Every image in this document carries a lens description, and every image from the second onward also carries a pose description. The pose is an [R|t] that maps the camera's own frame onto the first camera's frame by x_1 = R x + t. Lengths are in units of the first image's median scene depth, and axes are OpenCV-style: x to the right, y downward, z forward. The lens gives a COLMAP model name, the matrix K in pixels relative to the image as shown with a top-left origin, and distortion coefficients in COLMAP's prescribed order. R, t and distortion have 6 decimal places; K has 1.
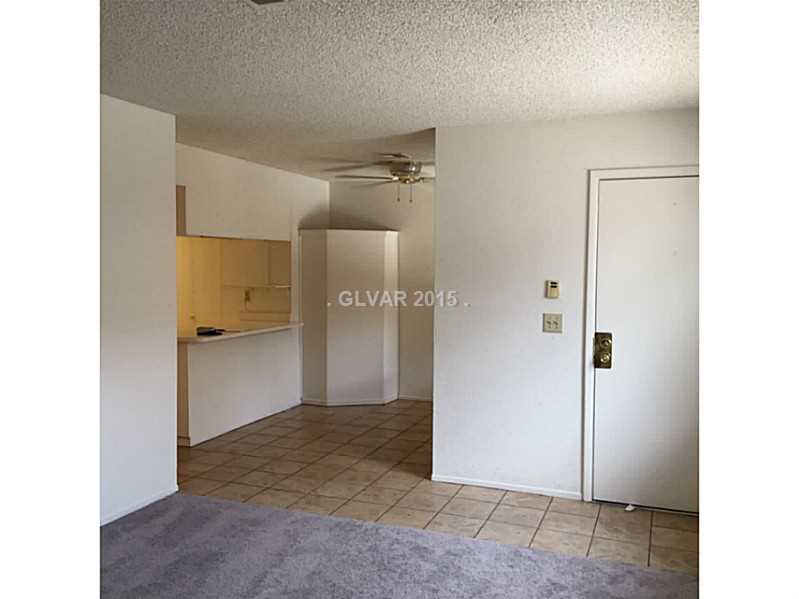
lens RADIAL K [[674.3, 0, 411.6], [0, 674.3, 297.7], [0, 0, 1]] dist [0.015823, -0.002938]
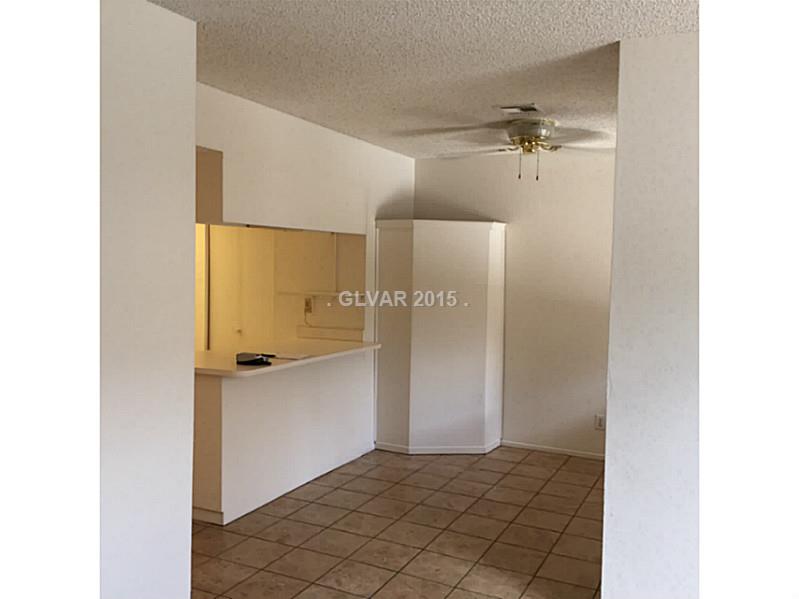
lens RADIAL K [[674.3, 0, 401.5], [0, 674.3, 300.2], [0, 0, 1]] dist [0.015823, -0.002938]
pose [[0.994522, 0.019827, -0.102627, -0.061267], [-0.019331, 0.999796, 0.005827, -0.015923], [0.102721, -0.003811, 0.994703, 0.257583]]
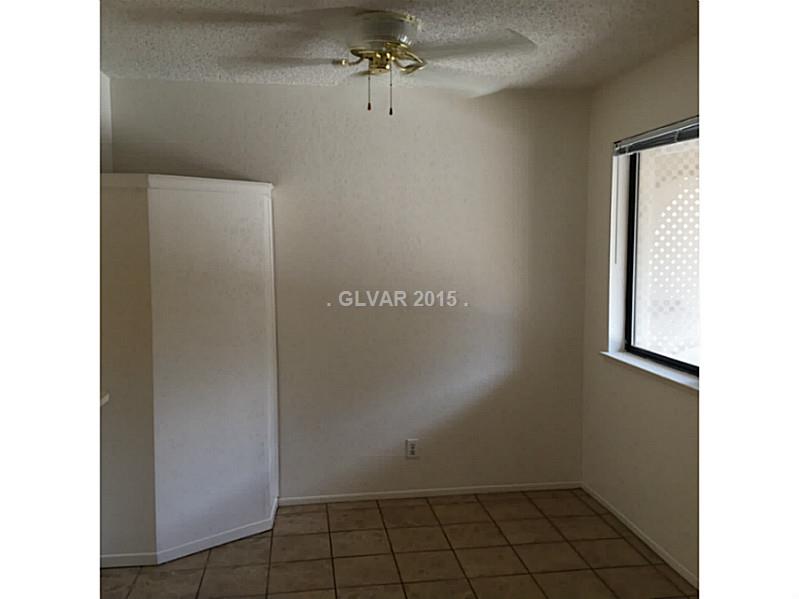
lens RADIAL K [[674.3, 0, 393.8], [0, 674.3, 299.0], [0, 0, 1]] dist [0.015823, -0.002938]
pose [[0.864716, -0.052671, 0.499491, -0.213179], [0.038504, 0.998511, 0.038634, -0.030991], [-0.500782, -0.014175, 0.865457, 0.543008]]
